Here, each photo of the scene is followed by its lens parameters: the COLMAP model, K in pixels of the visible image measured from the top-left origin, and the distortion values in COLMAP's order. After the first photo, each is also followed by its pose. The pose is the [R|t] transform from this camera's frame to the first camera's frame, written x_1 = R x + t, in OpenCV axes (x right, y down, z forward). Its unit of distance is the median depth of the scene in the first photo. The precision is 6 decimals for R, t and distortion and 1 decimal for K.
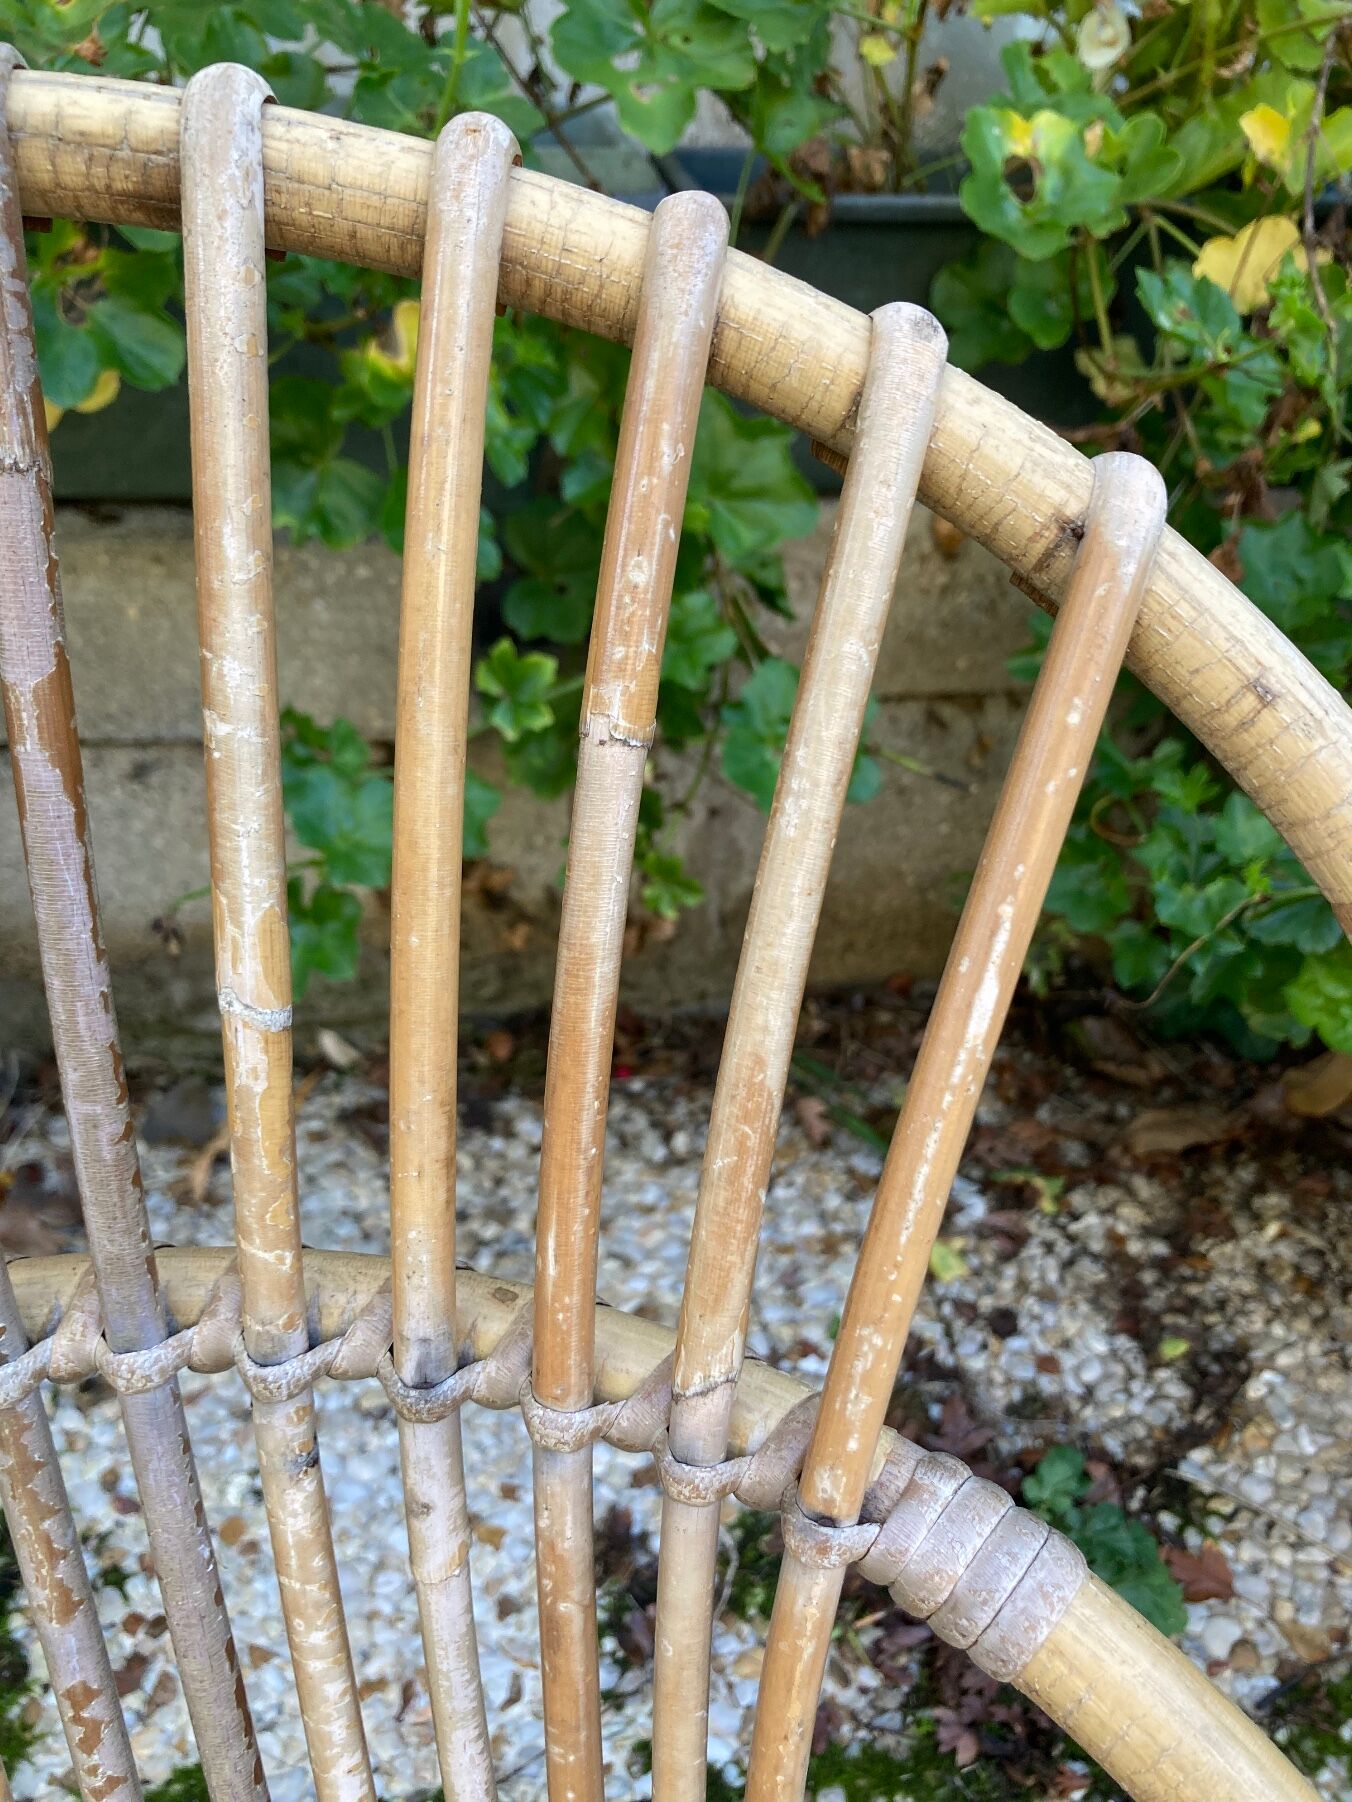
lens RADIAL K [[1518.5, 0, 662.1], [0, 1518.5, 903.8], [0, 0, 1]] dist [-0.011071, 0.000120]
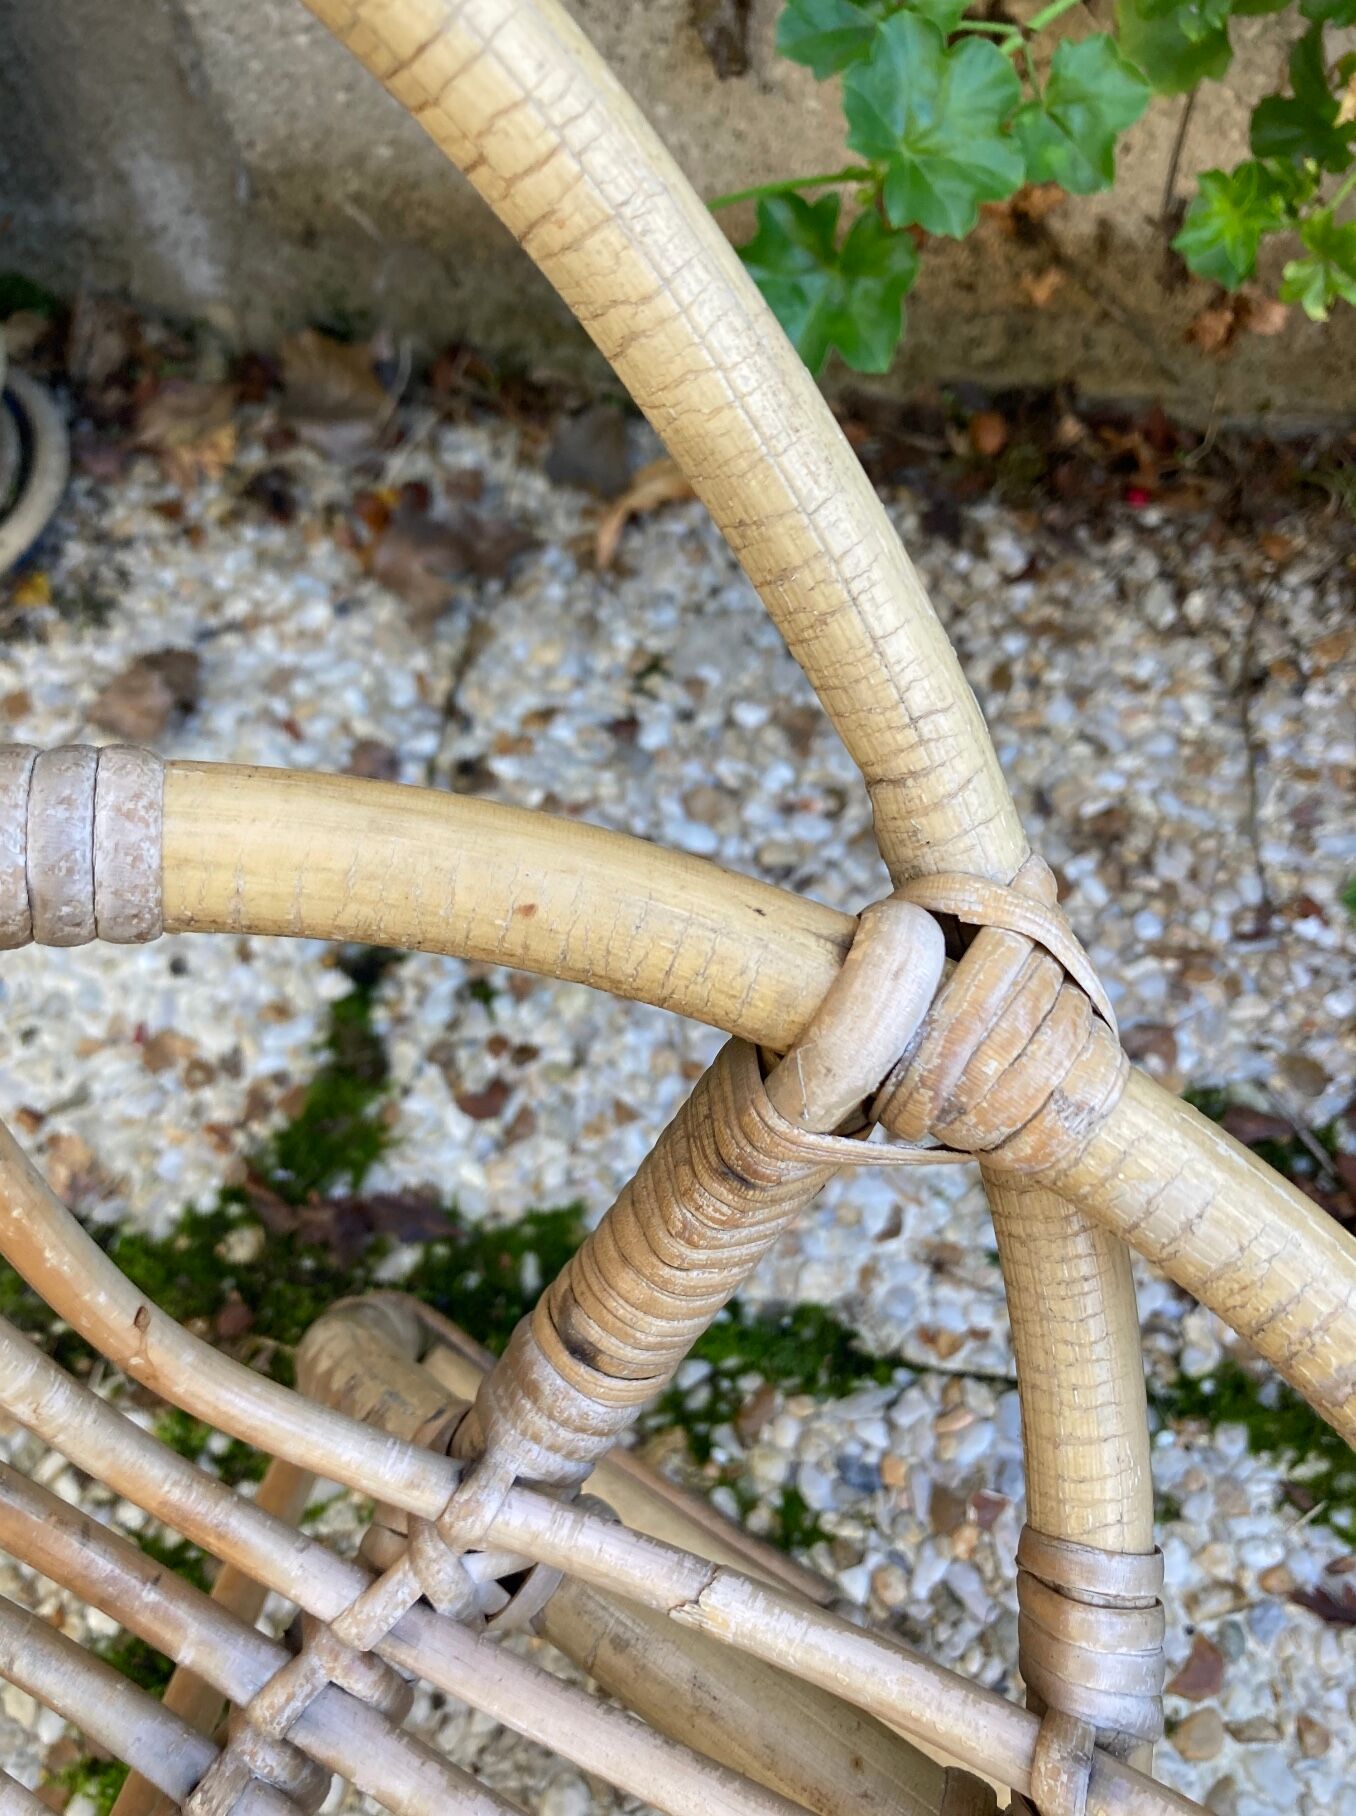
lens RADIAL K [[1530.3, 0, 664.0], [0, 1530.3, 910.8], [0, 0, 1]] dist [-0.011071, 0.000120]
pose [[0.959180, 0.229550, -0.165167, -0.097096], [-0.135562, 0.885798, 0.443831, -0.018072], [0.248185, -0.403323, 0.880758, 0.200726]]
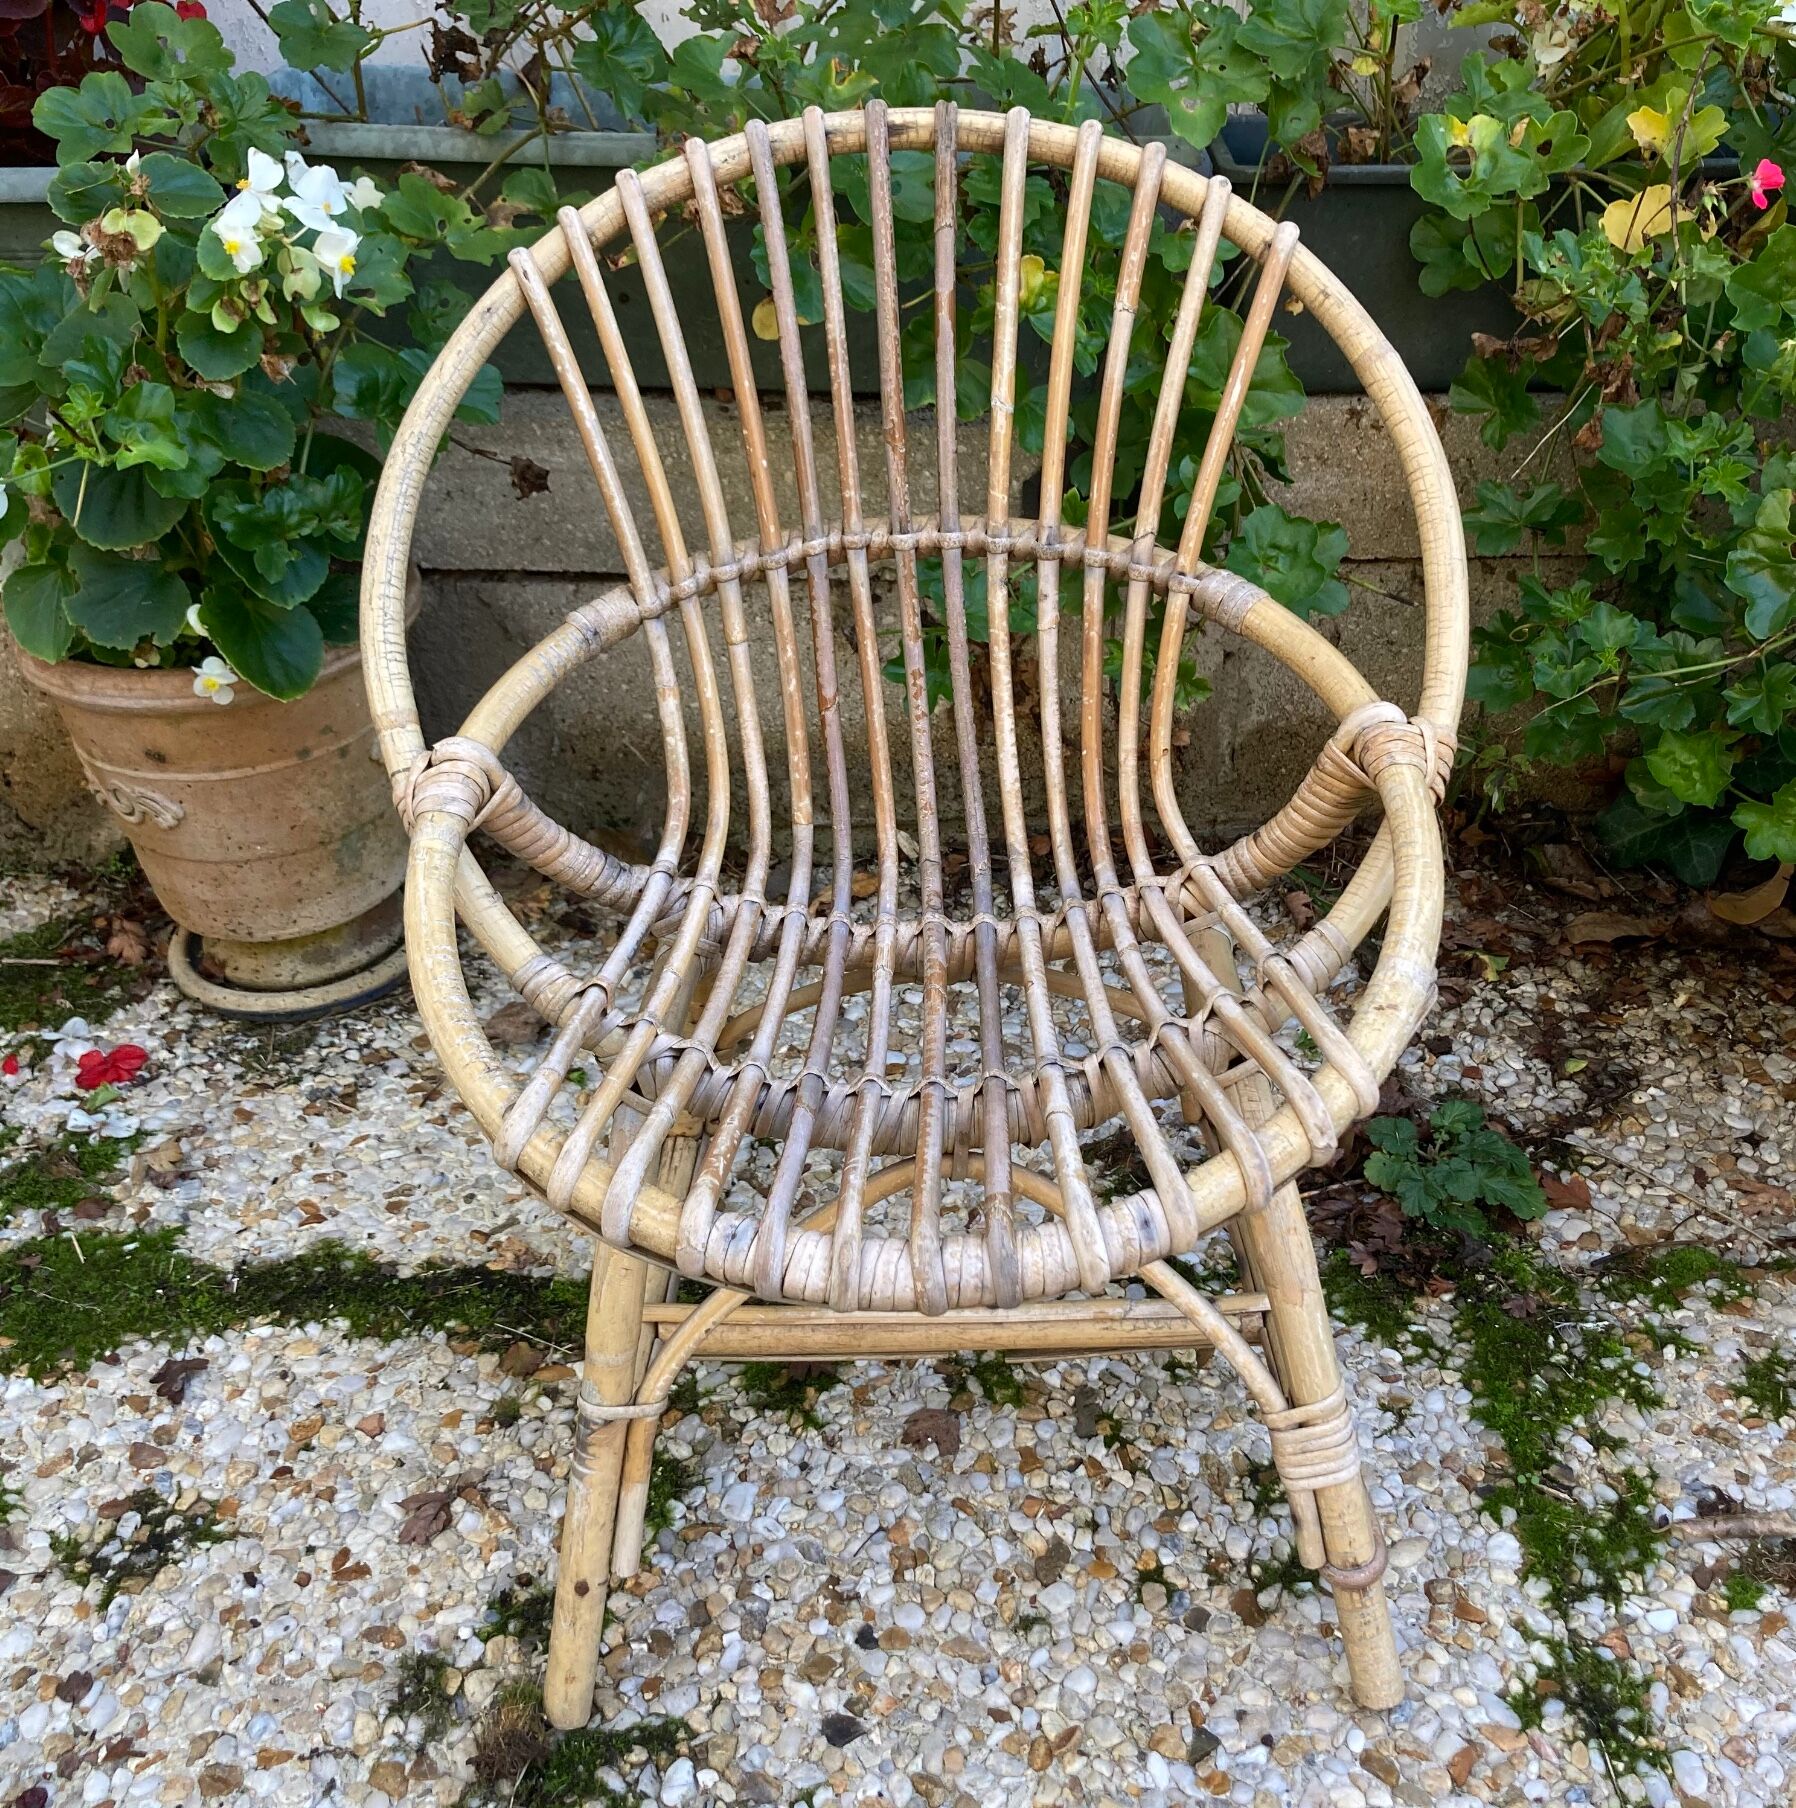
lens RADIAL K [[1973.0, 0, 929.6], [0, 1973.0, 882.7], [0, 0, 1]] dist [-0.009103, 0.031333]
pose [[0.989257, 0.043160, -0.139672, 0.029357], [-0.049244, 0.997969, -0.040403, 0.230461], [0.137644, 0.046847, 0.989373, -0.683644]]
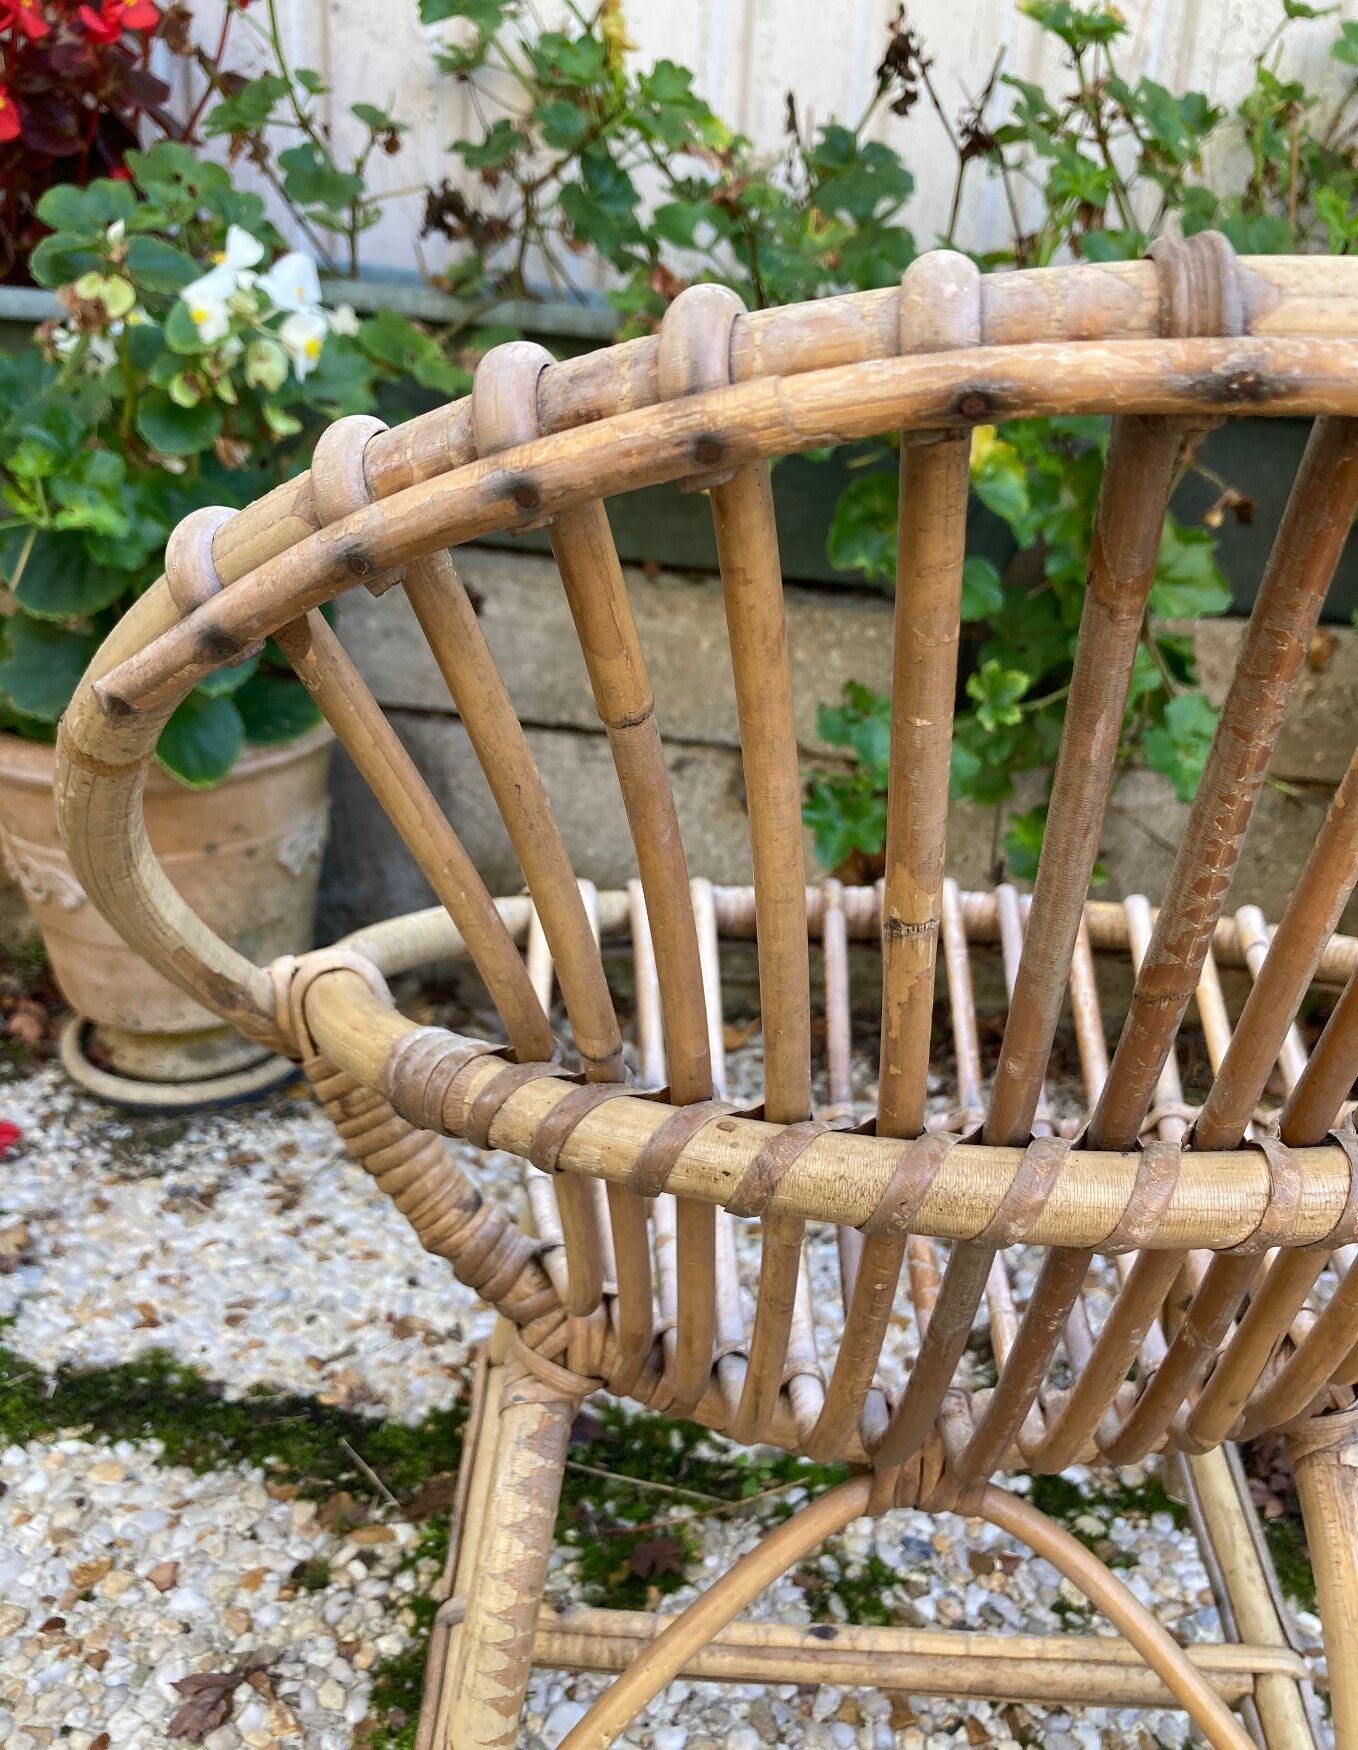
lens RADIAL K [[1509.5, 0, 682.2], [0, 1509.5, 845.1], [0, 0, 1]] dist [-0.037085, 0.057748]
pose [[0.975833, 0.118088, -0.183862, -0.092326], [-0.151472, 0.971999, -0.179649, 0.246690], [0.157499, 0.203157, 0.966396, -0.320370]]
